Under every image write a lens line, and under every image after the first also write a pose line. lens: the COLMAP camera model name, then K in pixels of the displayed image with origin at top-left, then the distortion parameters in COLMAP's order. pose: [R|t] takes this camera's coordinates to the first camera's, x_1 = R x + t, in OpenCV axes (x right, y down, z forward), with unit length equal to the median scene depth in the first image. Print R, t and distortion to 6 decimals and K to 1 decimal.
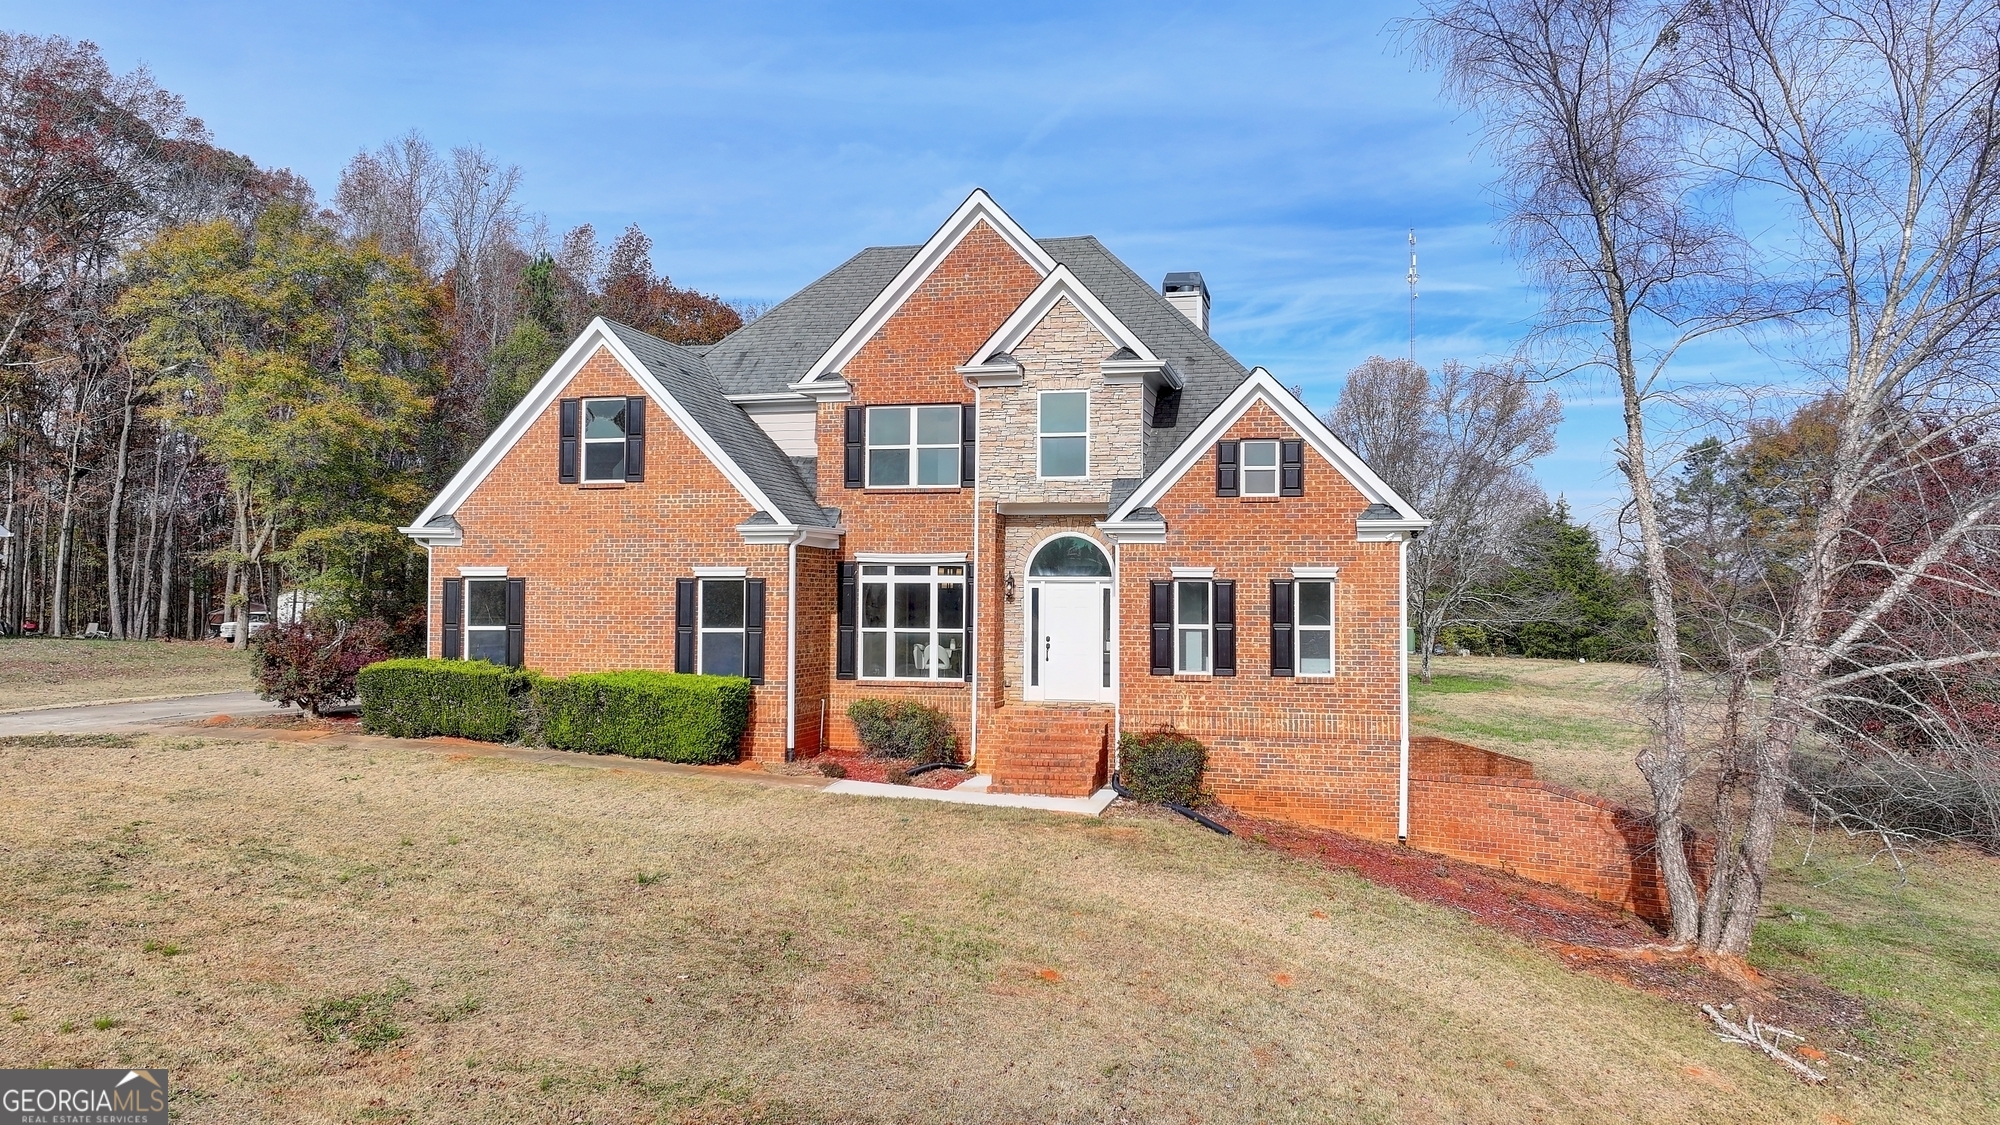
lens RADIAL K [[1400.3, 0, 1013.0], [0, 1400.3, 565.2], [0, 0, 1]] dist [-0.005147, 0.019796]
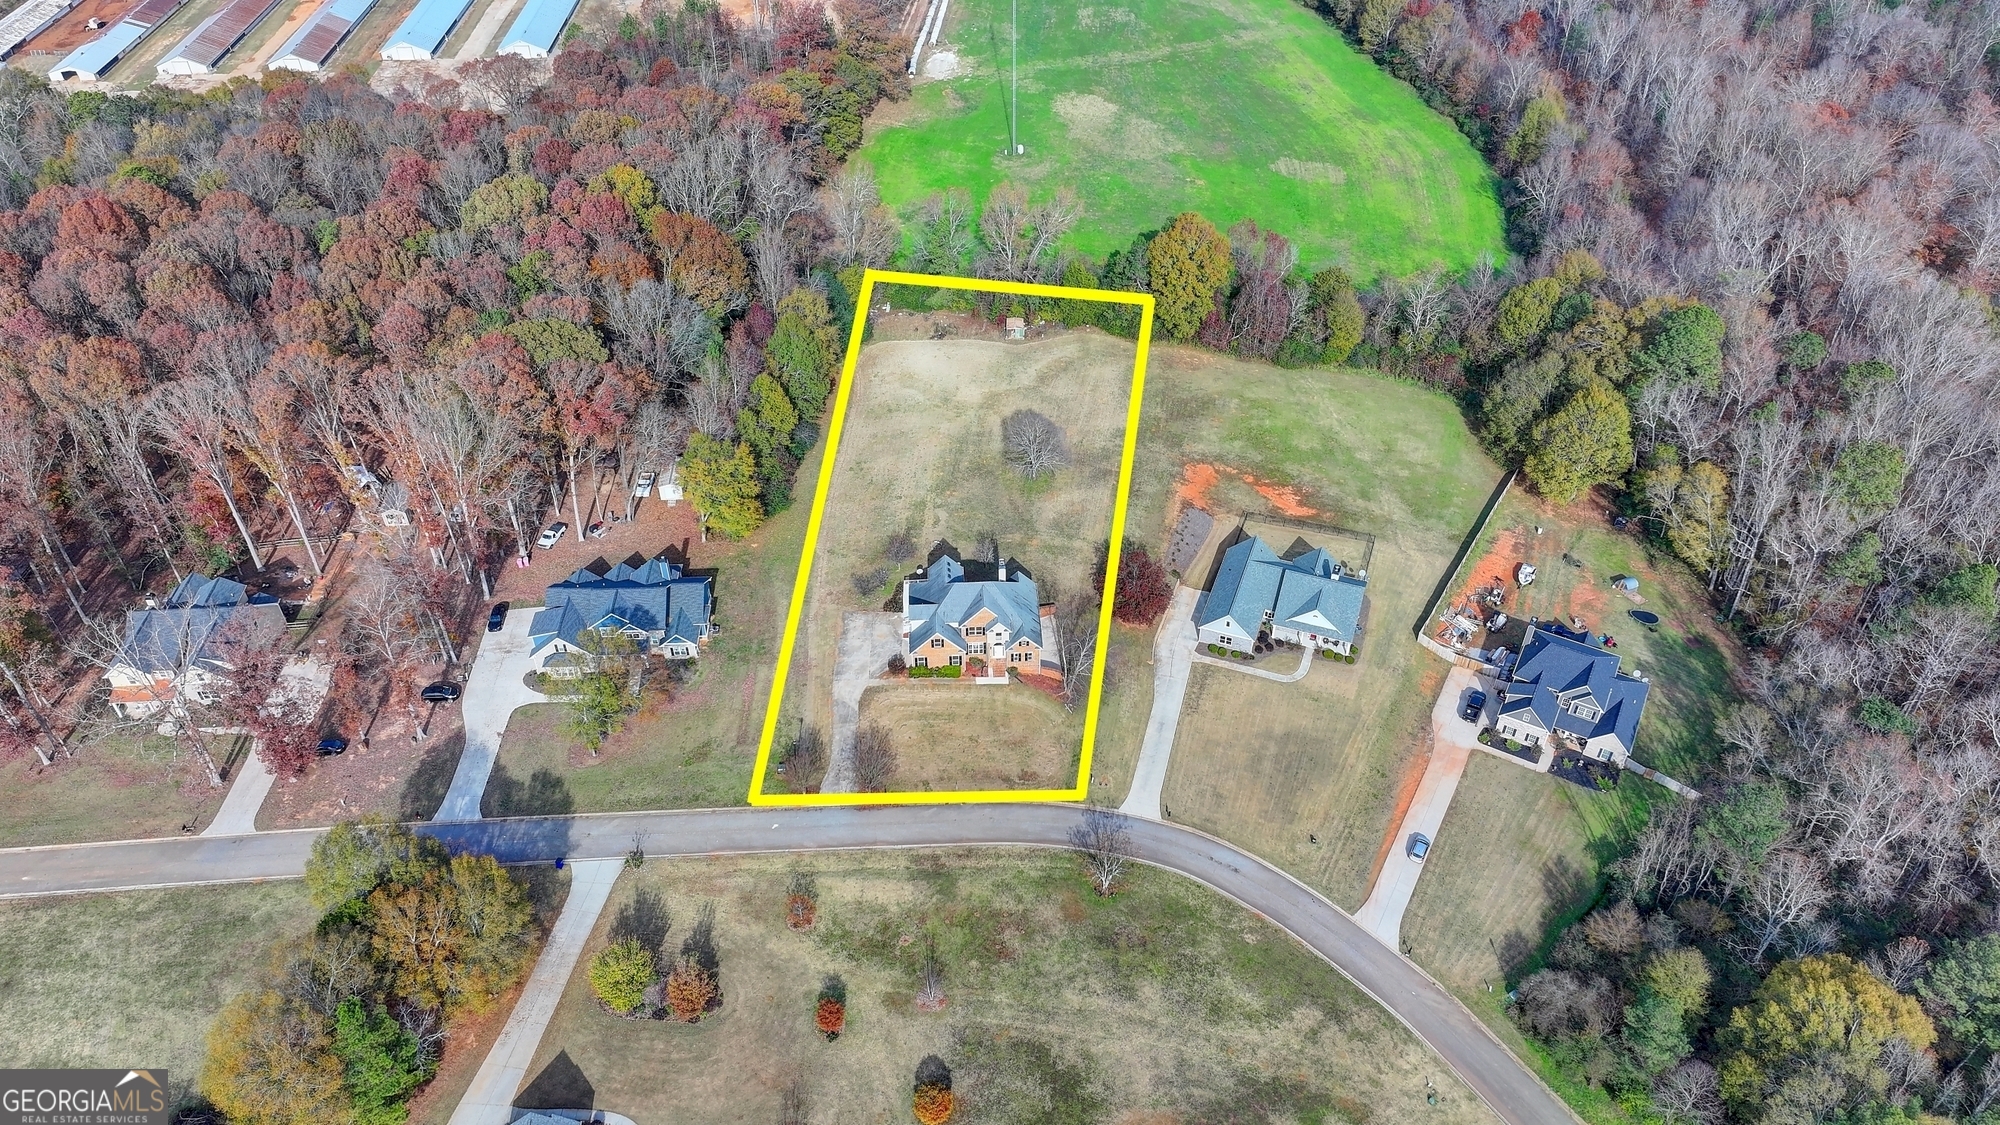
lens RADIAL K [[1400.3, 0, 1006.9], [0, 1400.3, 558.0], [0, 0, 1]] dist [-0.005147, 0.019796]
pose [[0.956910, -0.193489, 0.216530, -1.497287], [-0.000749, 0.744020, 0.668157, -5.529447], [-0.290383, -0.639528, 0.711816, -4.221742]]
